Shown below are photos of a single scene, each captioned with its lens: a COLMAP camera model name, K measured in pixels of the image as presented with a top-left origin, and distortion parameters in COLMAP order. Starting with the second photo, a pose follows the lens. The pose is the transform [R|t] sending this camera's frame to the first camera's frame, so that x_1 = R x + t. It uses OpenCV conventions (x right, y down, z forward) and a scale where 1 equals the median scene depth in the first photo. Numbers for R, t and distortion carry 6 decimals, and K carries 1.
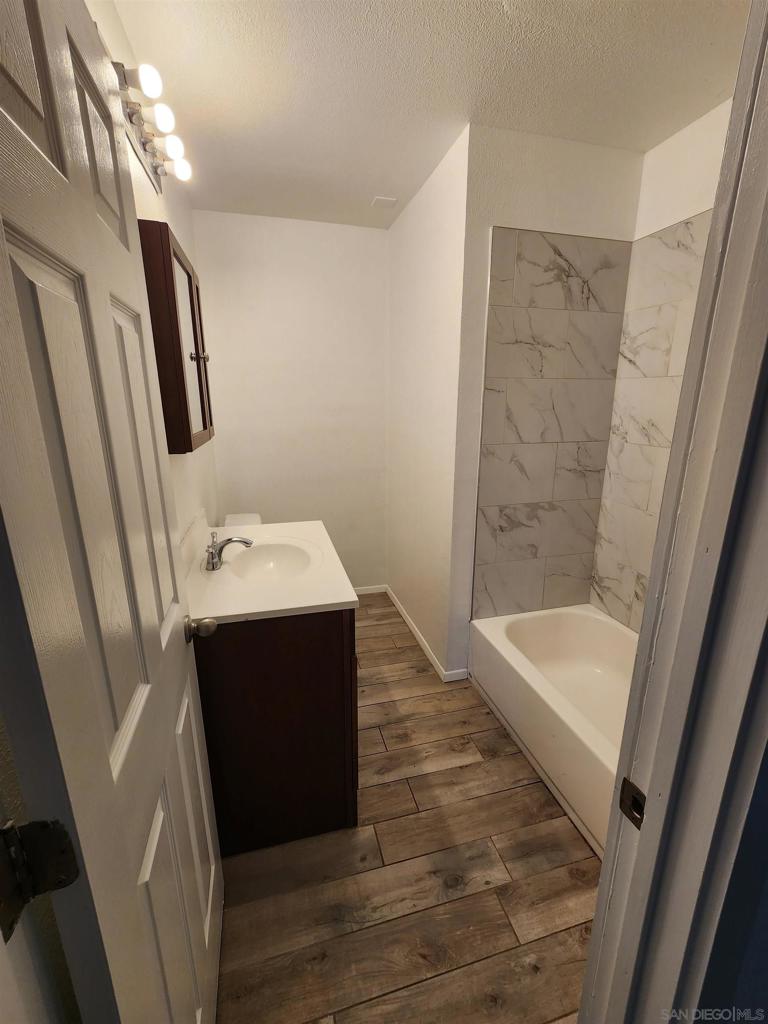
lens RADIAL K [[438.6, 0, 384.4], [0, 438.6, 512.6], [0, 0, 1]] dist [0.001767, 0.000247]
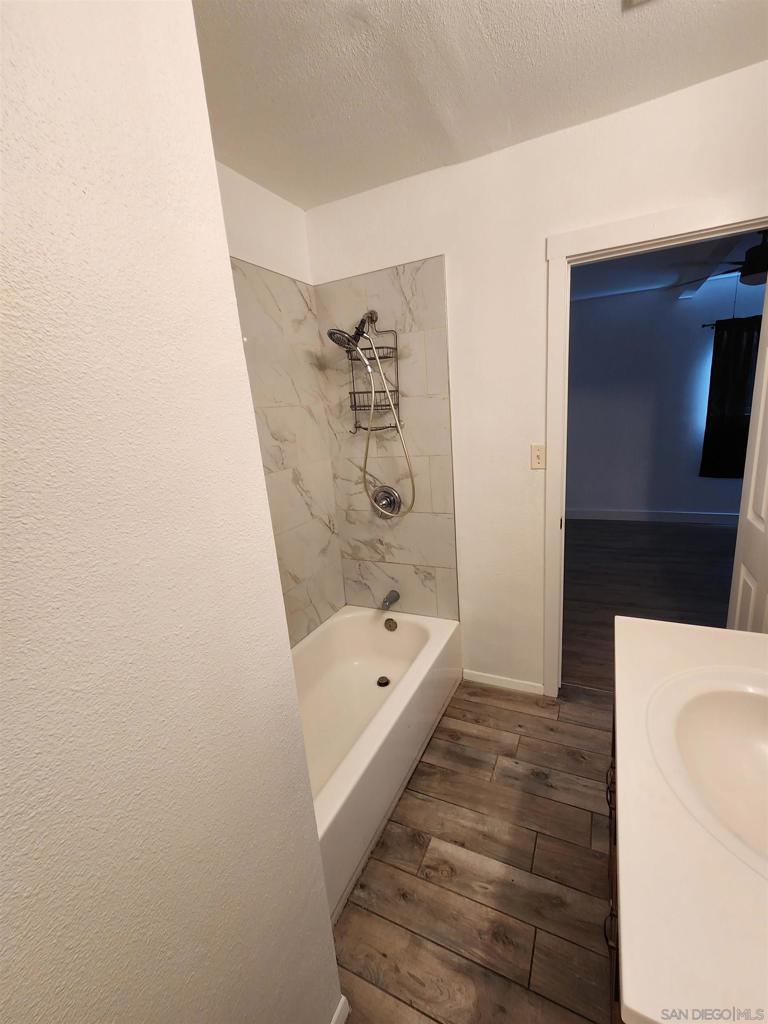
lens RADIAL K [[438.6, 0, 385.5], [0, 438.6, 513.1], [0, 0, 1]] dist [0.001767, 0.000247]
pose [[-0.750803, -0.095541, 0.653580, -0.222125], [0.241073, 0.881592, 0.405806, -0.397058], [-0.614962, 0.462241, -0.638870, 1.400210]]
